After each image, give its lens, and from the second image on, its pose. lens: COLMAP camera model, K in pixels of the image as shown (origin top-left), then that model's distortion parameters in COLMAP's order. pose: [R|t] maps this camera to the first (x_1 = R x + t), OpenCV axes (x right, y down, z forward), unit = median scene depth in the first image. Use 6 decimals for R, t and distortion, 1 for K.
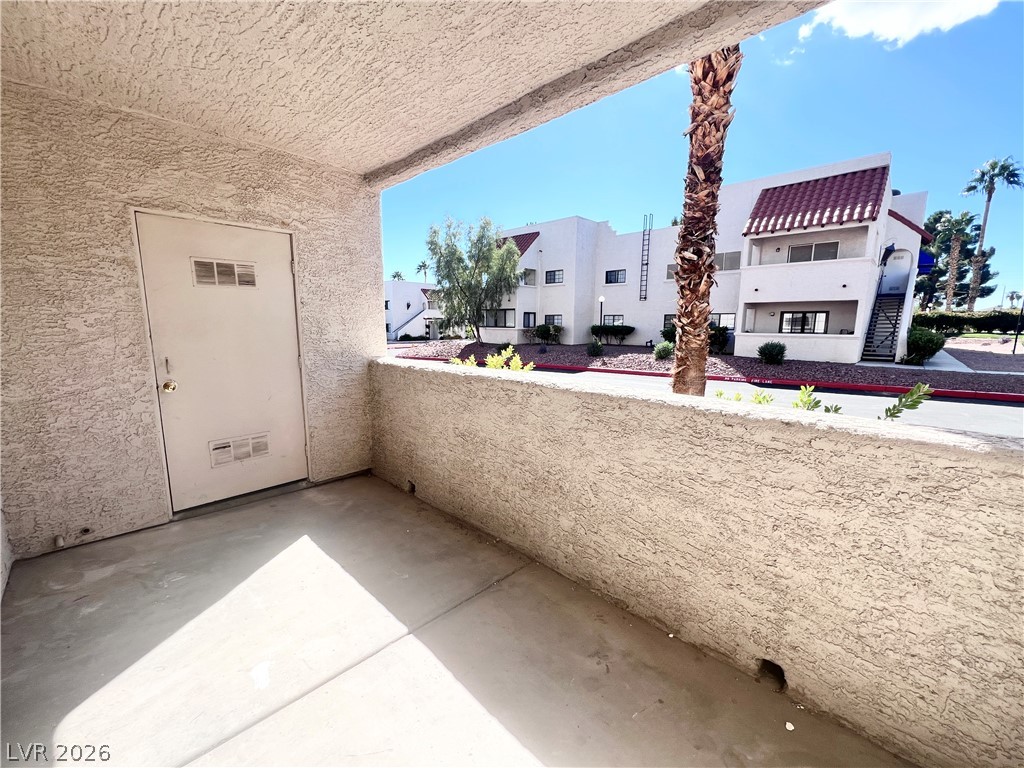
lens RADIAL K [[412.3, 0, 510.1], [0, 412.3, 381.8], [0, 0, 1]] dist [-0.004282, -0.000105]
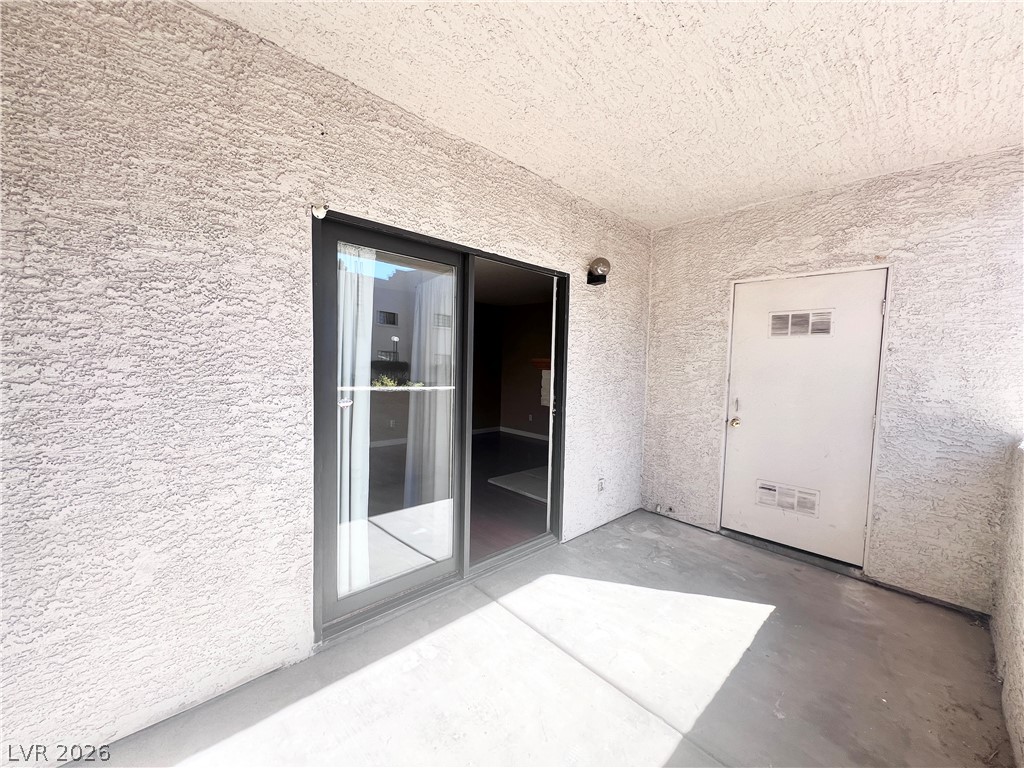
lens RADIAL K [[412.3, 0, 512.3], [0, 412.3, 381.1], [0, 0, 1]] dist [-0.004282, -0.000105]
pose [[-0.046025, 0.041777, -0.998066, 0.374328], [-0.171007, 0.984047, 0.049076, -0.051454], [0.984194, 0.172935, -0.038146, 0.366705]]
